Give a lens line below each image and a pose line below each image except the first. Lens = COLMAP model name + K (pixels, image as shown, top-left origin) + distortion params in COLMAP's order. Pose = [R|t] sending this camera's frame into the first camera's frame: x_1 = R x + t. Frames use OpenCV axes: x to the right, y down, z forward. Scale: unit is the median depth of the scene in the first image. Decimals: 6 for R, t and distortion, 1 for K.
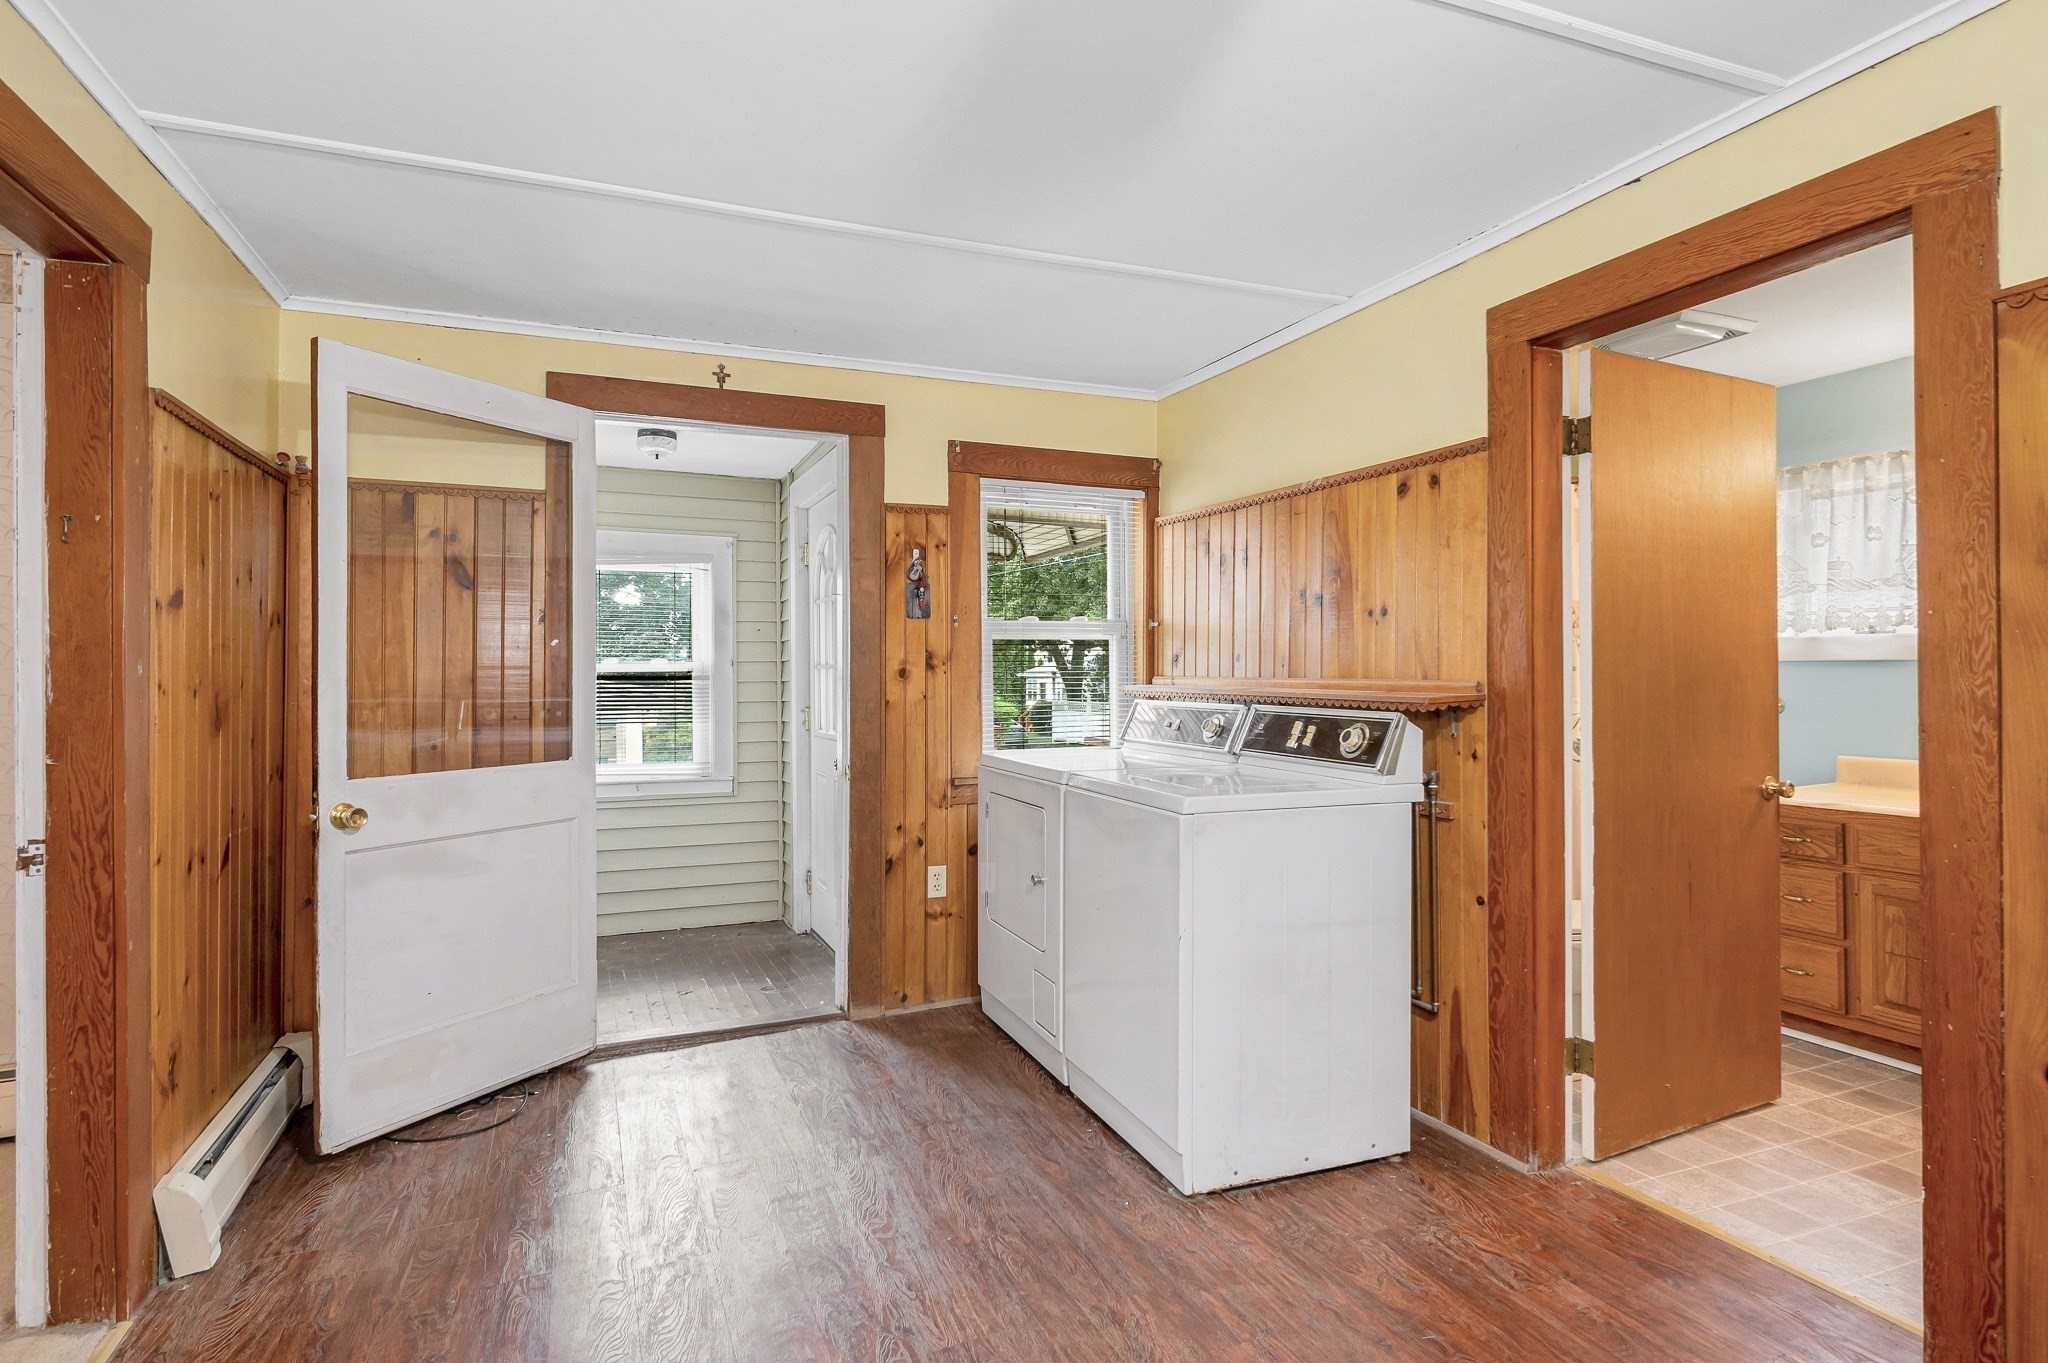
lens RADIAL K [[1010.4, 0, 1081.4], [0, 1010.4, 662.1], [0, 0, 1]] dist [0.000389, -0.000060]
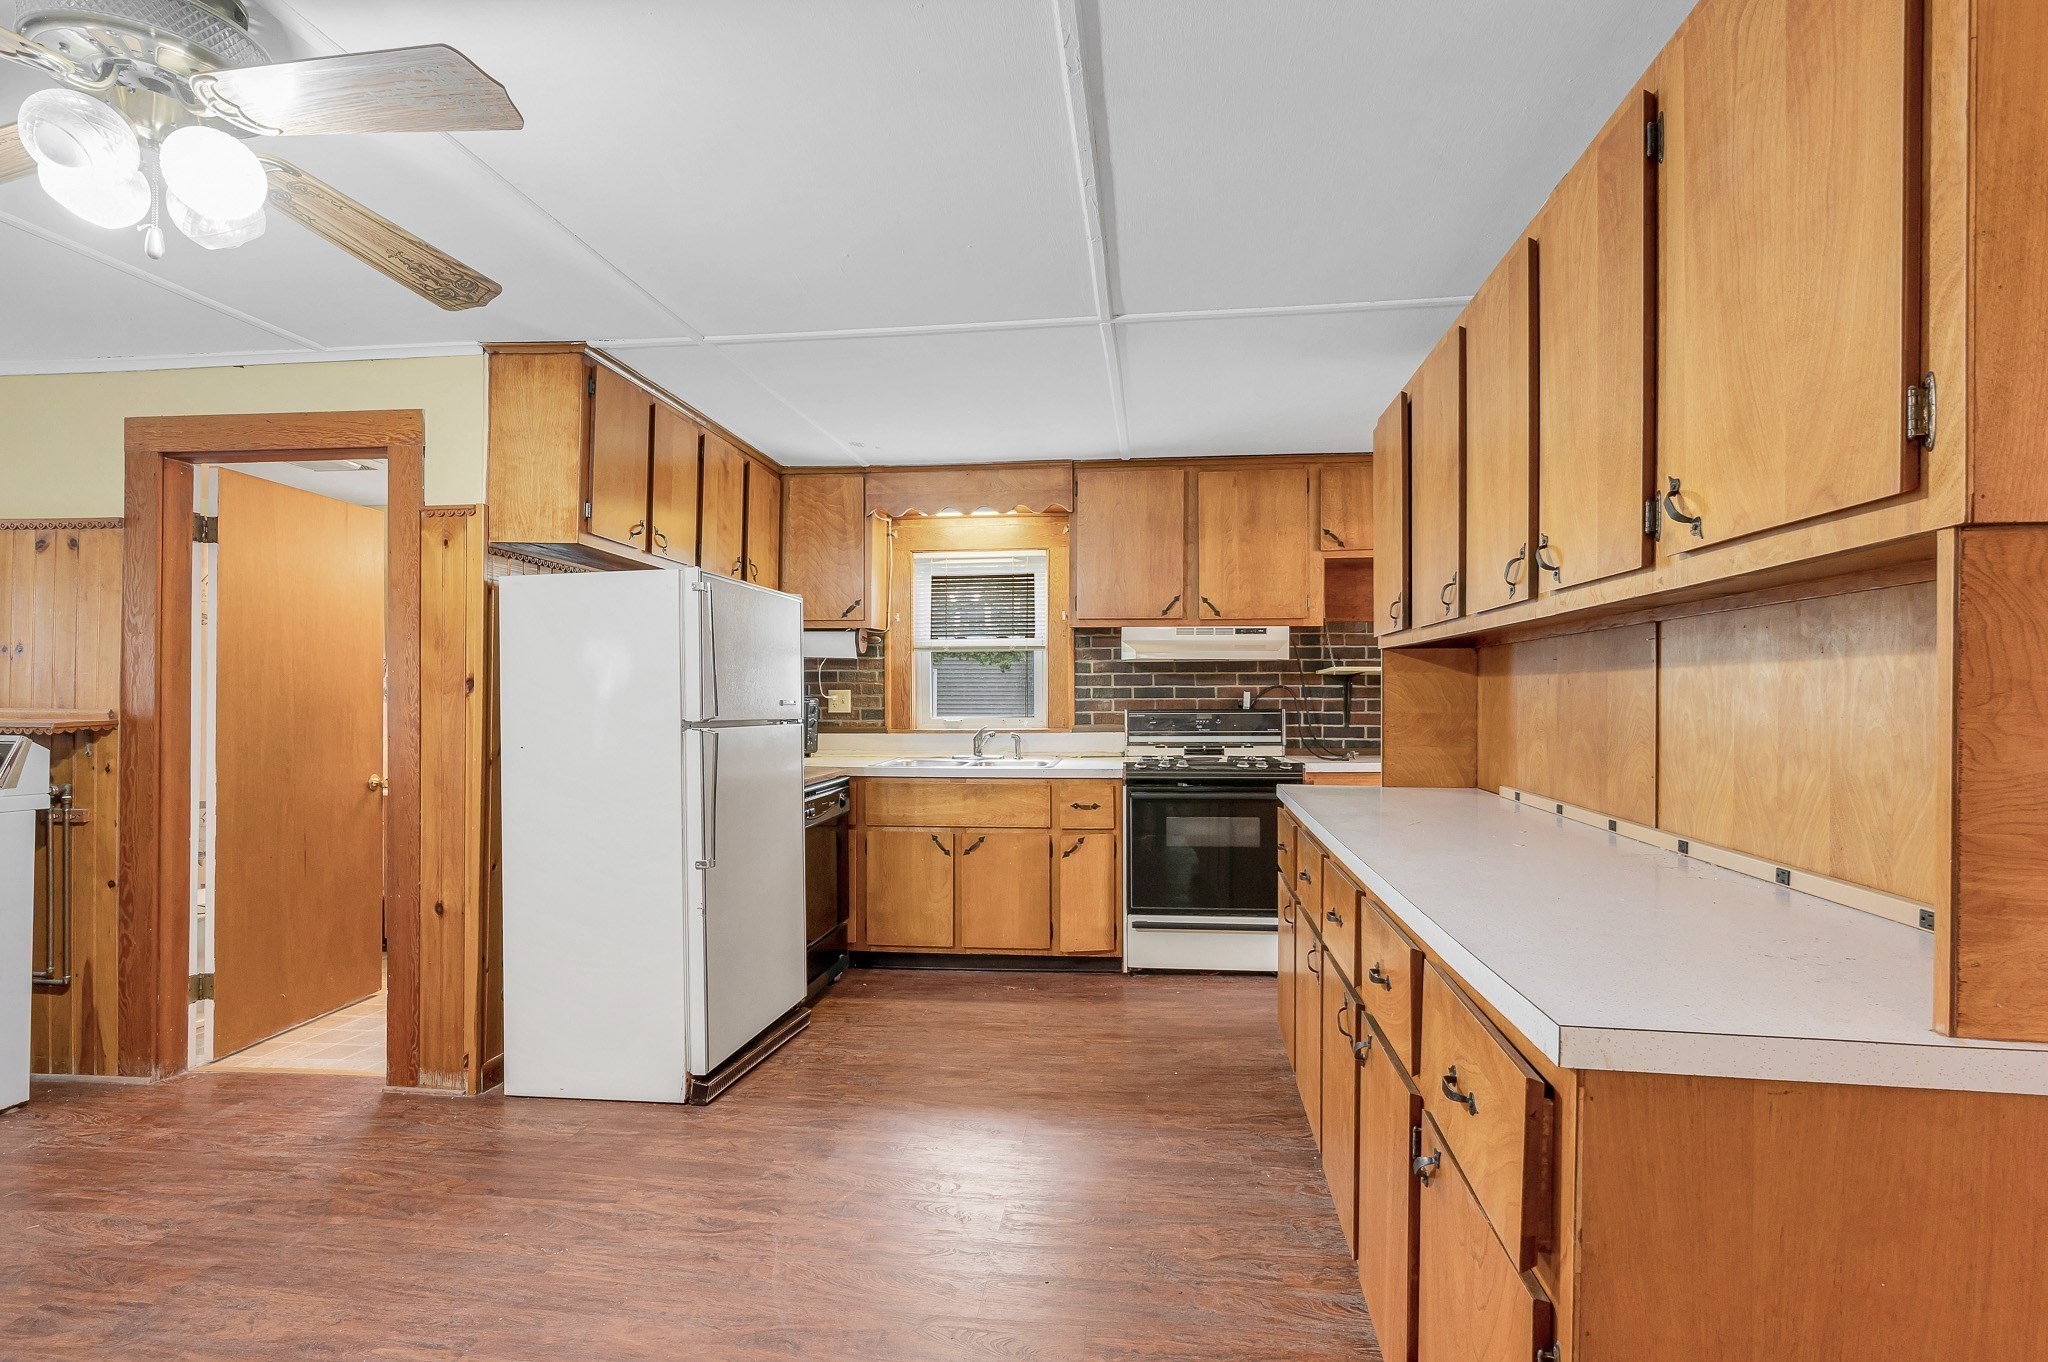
lens RADIAL K [[990.4, 0, 1029.9], [0, 990.4, 701.6], [0, 0, 1]] dist [-0.000027, -0.000095]
pose [[0.533158, 0.010369, 0.845952, -0.037953], [-0.014665, 0.999888, -0.003013, -0.004054], [-0.845888, -0.010799, 0.533251, -0.571745]]
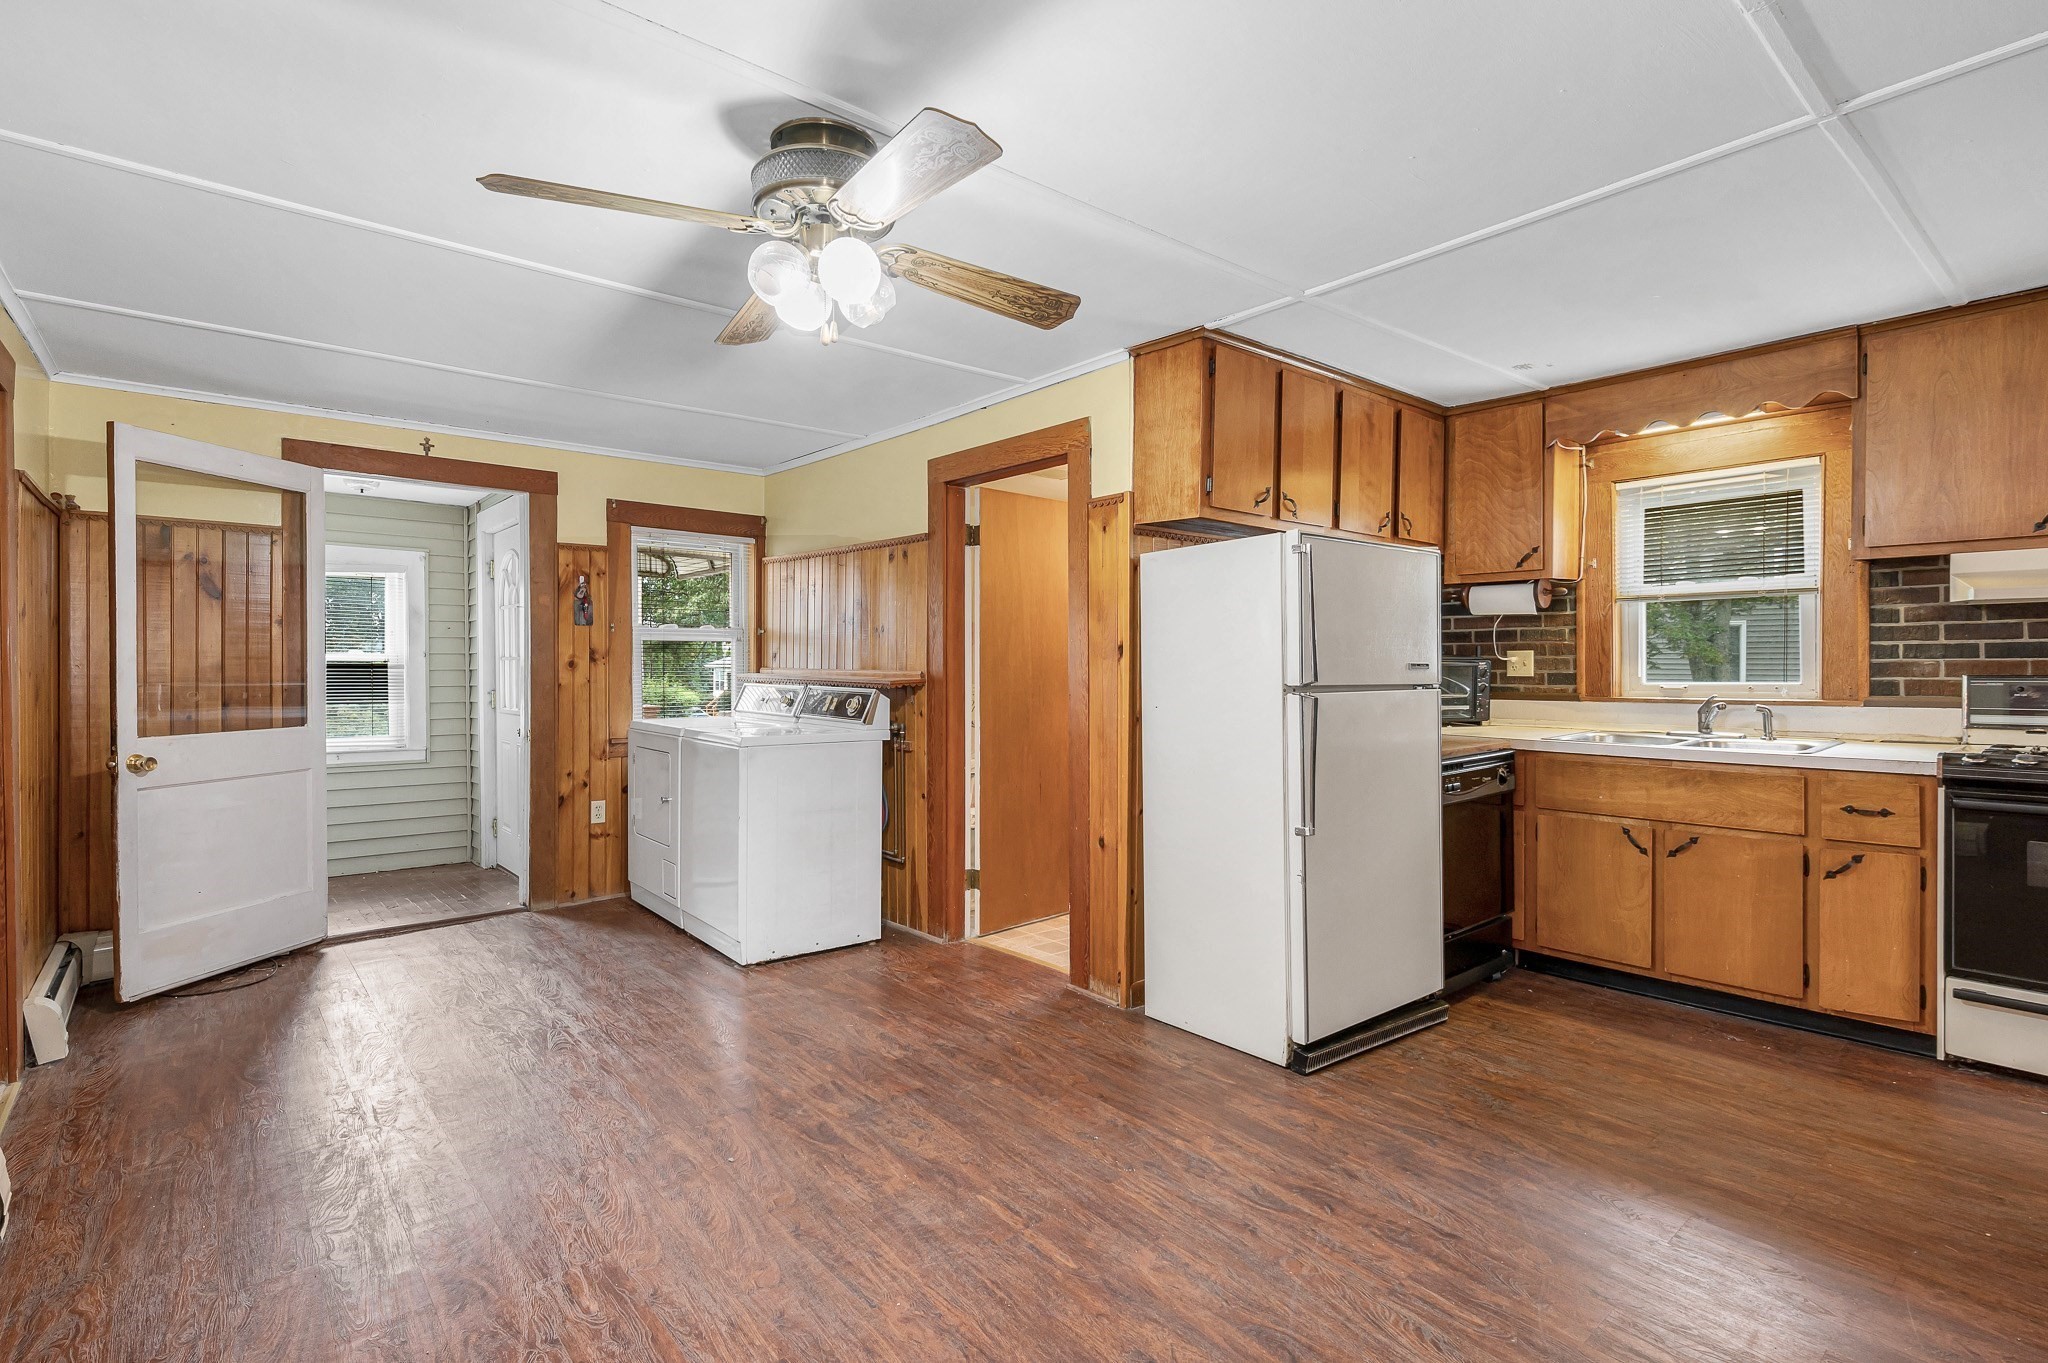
lens RADIAL K [[977.0, 0, 1032.8], [0, 977.0, 676.4], [0, 0, 1]] dist [-0.000063, 0.000090]
pose [[0.968591, 0.003758, 0.248631, 0.142120], [-0.009482, 0.999717, 0.021828, -0.010468], [-0.248478, -0.023500, 0.968352, -0.633435]]
